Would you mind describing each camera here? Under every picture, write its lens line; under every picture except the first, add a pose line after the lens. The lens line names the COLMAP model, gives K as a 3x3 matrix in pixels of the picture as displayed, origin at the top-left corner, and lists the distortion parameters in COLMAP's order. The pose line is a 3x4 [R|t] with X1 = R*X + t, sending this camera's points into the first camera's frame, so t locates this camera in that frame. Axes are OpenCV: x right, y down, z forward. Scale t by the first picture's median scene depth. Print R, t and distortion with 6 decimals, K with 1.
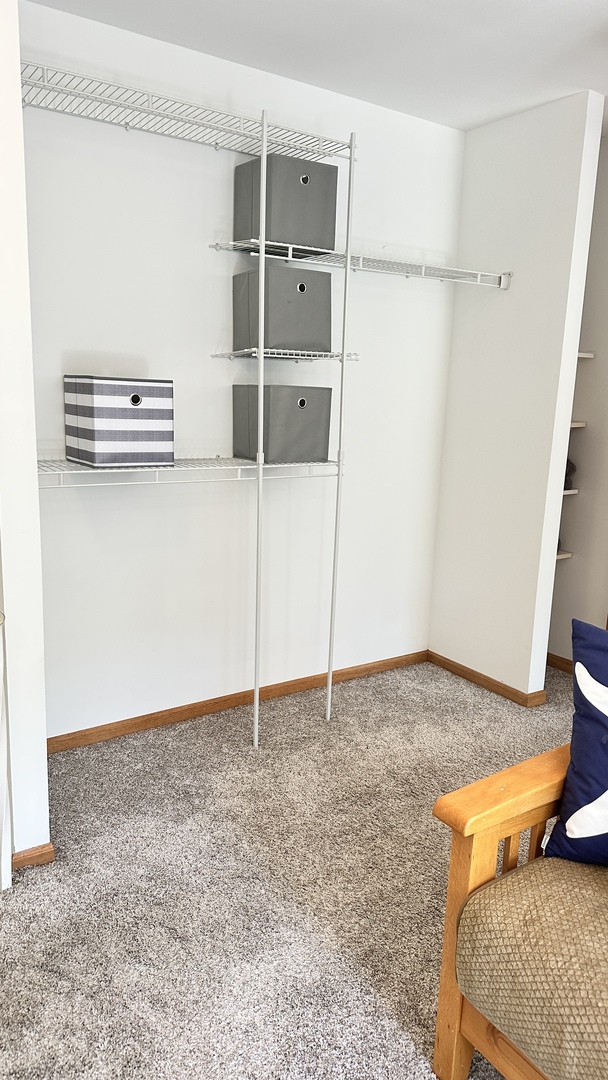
lens RADIAL K [[756.2, 0, 307.3], [0, 756.2, 542.5], [0, 0, 1]] dist [-0.000198, -0.004969]
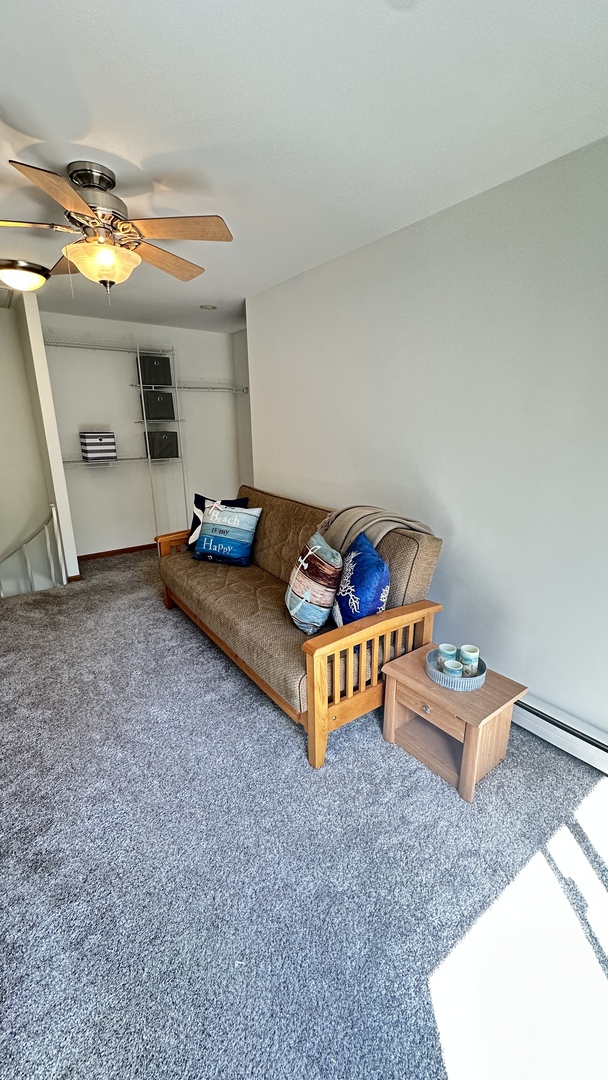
lens RADIAL K [[428.9, 0, 298.4], [0, 428.9, 537.1], [0, 0, 1]] dist [-0.000771, 0.000016]
pose [[0.998727, -0.050112, 0.005820, 0.541561], [0.049687, 0.997054, 0.058426, 0.145528], [-0.008730, -0.058062, 0.998275, -0.774530]]
